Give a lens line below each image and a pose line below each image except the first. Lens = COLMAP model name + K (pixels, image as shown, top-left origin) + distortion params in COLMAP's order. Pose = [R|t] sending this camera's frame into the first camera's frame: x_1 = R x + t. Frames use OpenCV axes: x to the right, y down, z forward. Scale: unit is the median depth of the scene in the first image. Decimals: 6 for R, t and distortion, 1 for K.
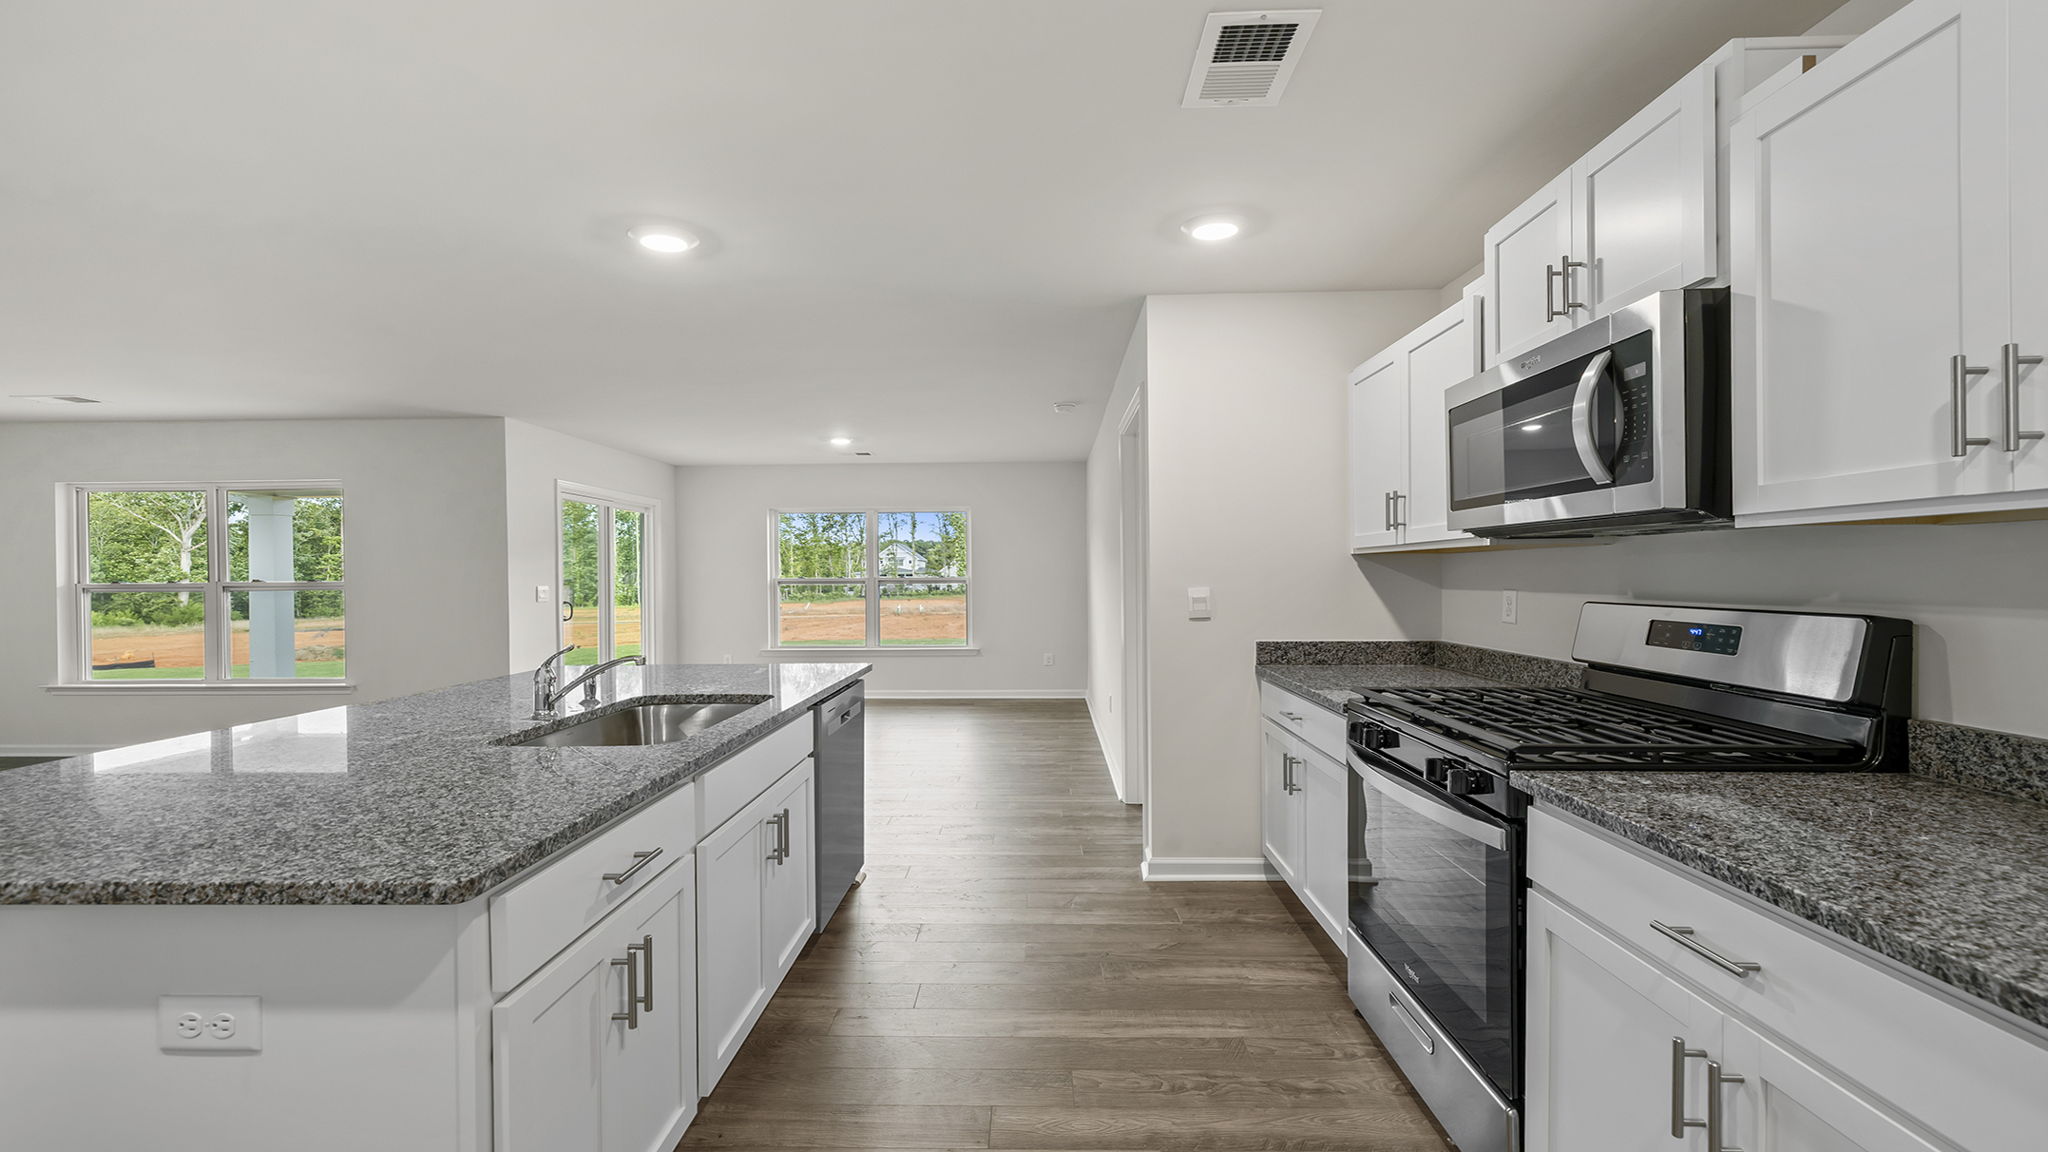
lens RADIAL K [[879.1, 0, 1015.1], [0, 879.1, 580.5], [0, 0, 1]] dist [0.008719, -0.002739]
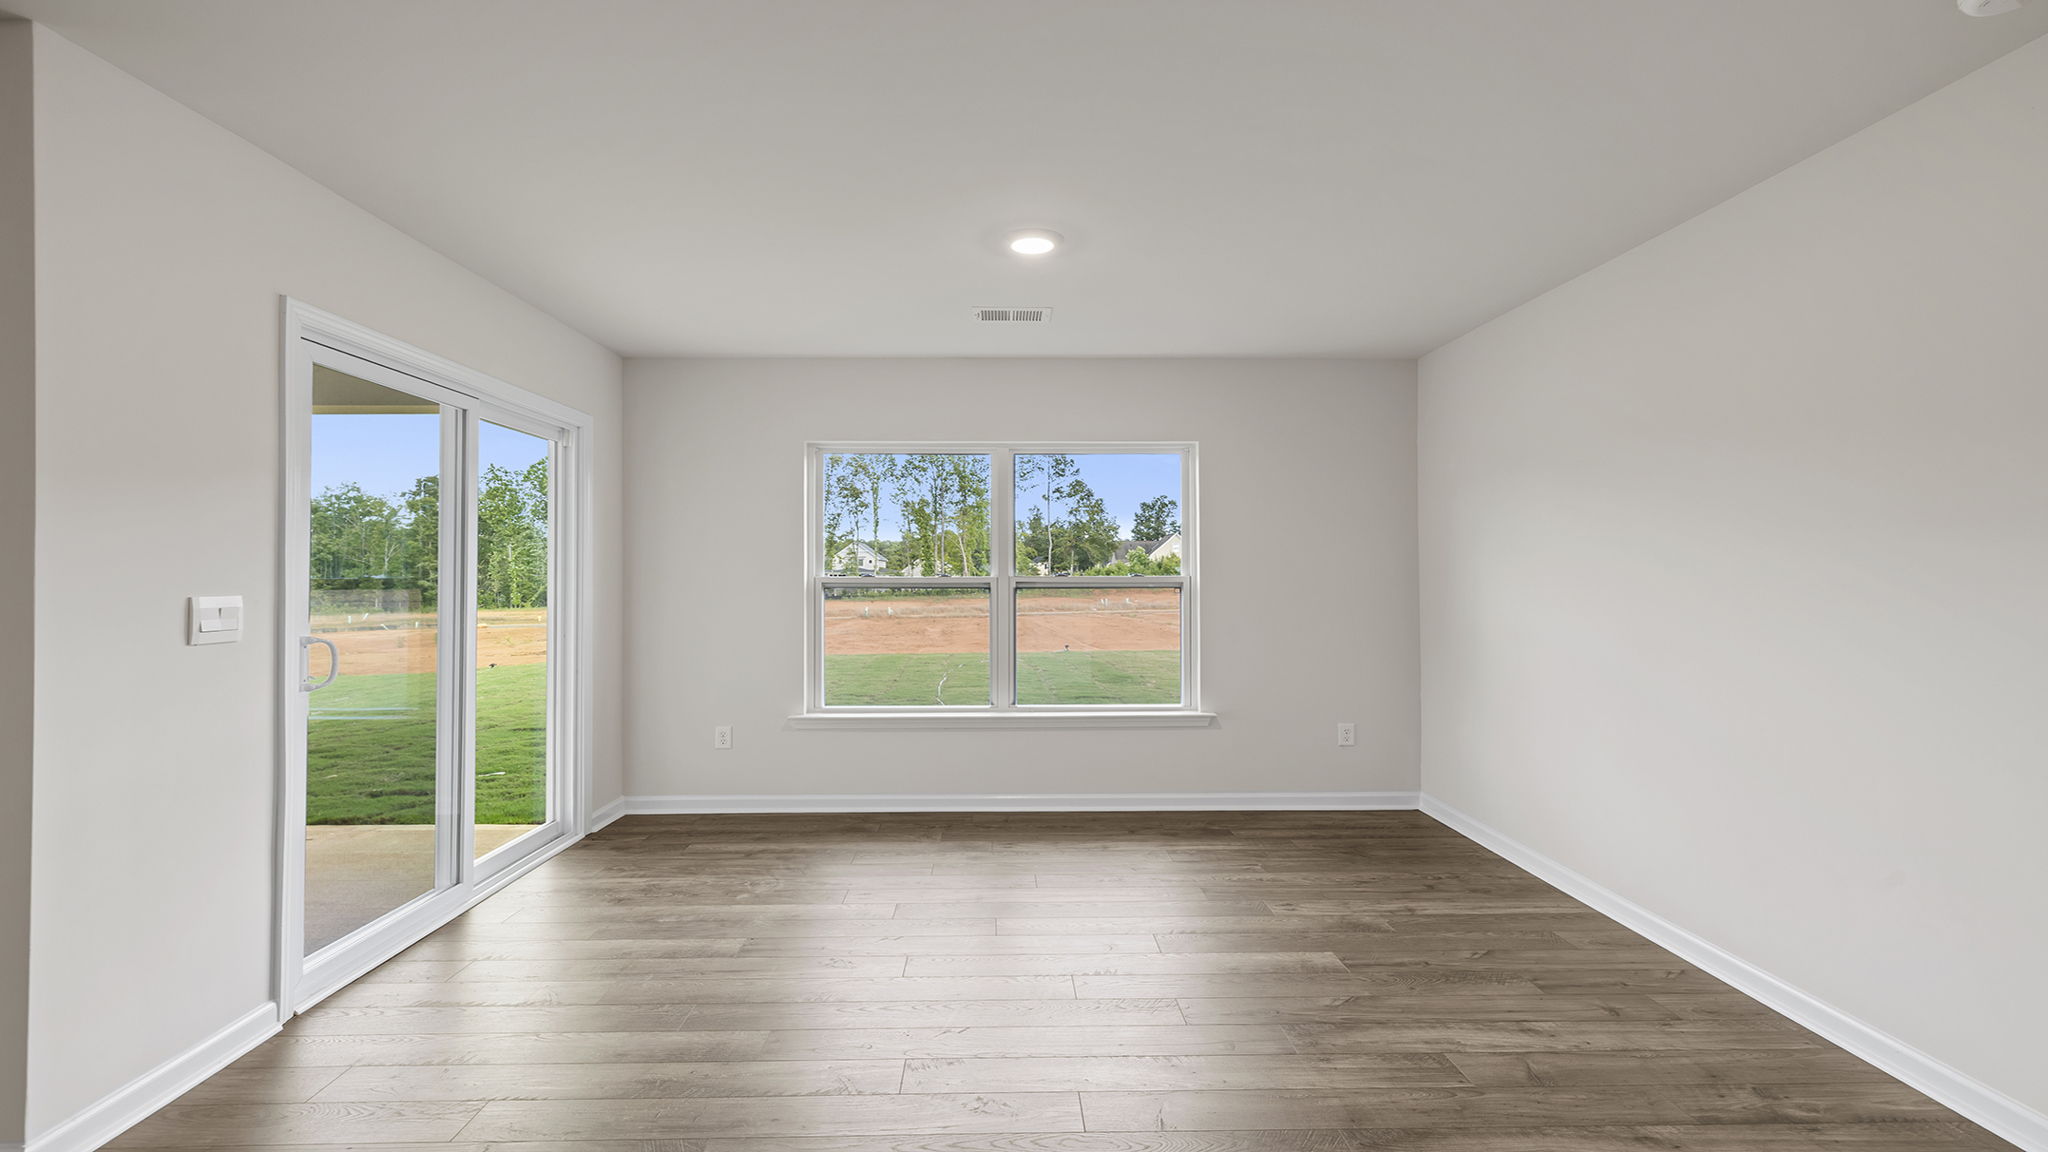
lens RADIAL K [[879.1, 0, 1022.6], [0, 879.1, 561.8], [0, 0, 1]] dist [0.008719, -0.002739]
pose [[0.998334, 0.005890, 0.057406, -0.572760], [-0.004607, 0.999737, -0.022462, -0.004322], [-0.057523, 0.022160, 0.998098, 1.487415]]
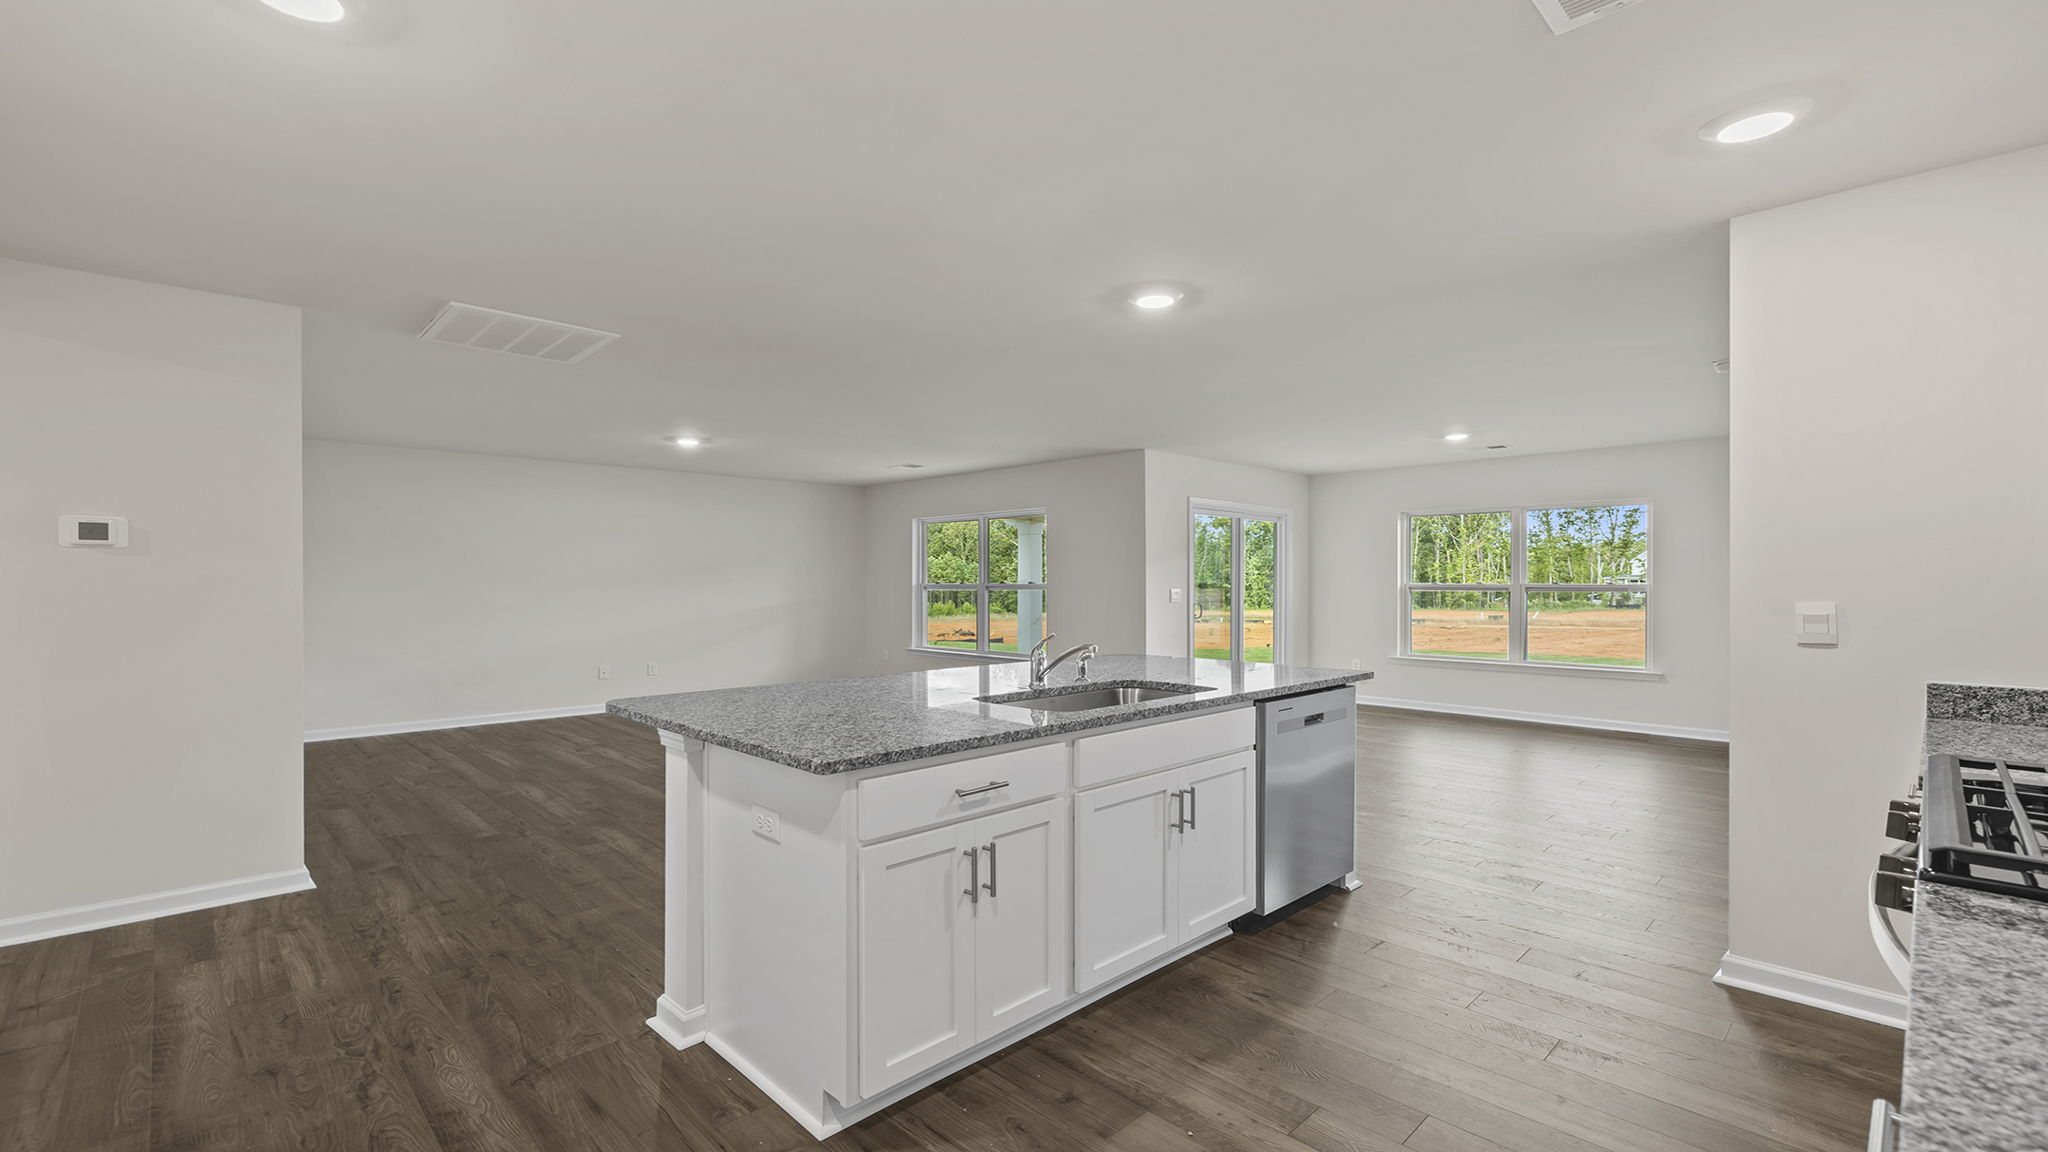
lens RADIAL K [[879.1, 0, 1015.6], [0, 879.1, 583.9], [0, 0, 1]] dist [0.008719, -0.002739]
pose [[0.715610, 0.008763, -0.698445, 0.305837], [-0.009665, 0.999950, 0.002643, -0.003079], [0.698433, 0.004860, 0.715659, 0.019591]]
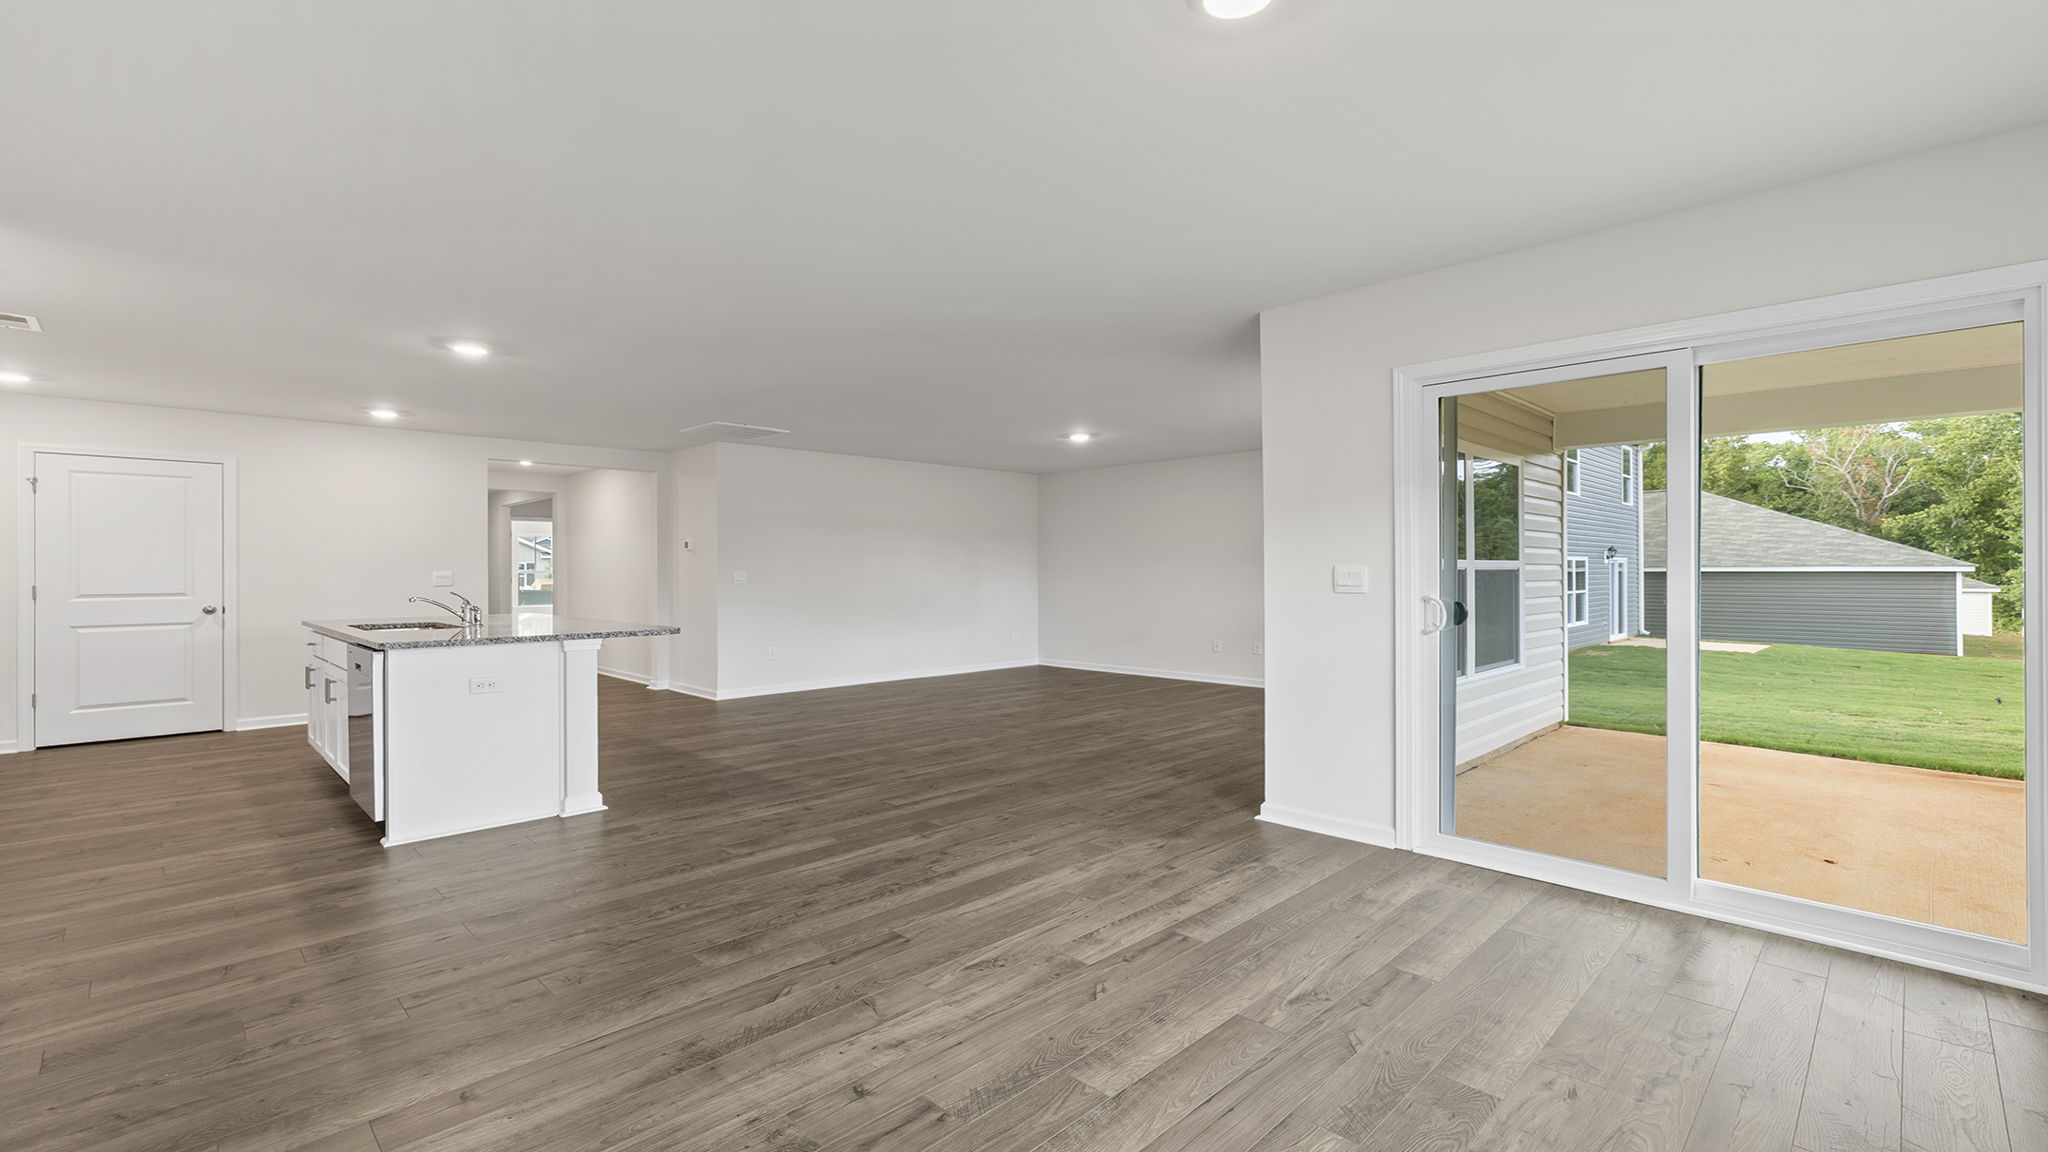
lens RADIAL K [[879.1, 0, 1012.3], [0, 879.1, 566.5], [0, 0, 1]] dist [0.008719, -0.002739]
pose [[-0.692586, 0.007814, -0.721293, 0.081035], [0.003998, 0.999968, 0.006994, 0.002256], [0.721324, 0.001960, -0.692595, 2.859613]]
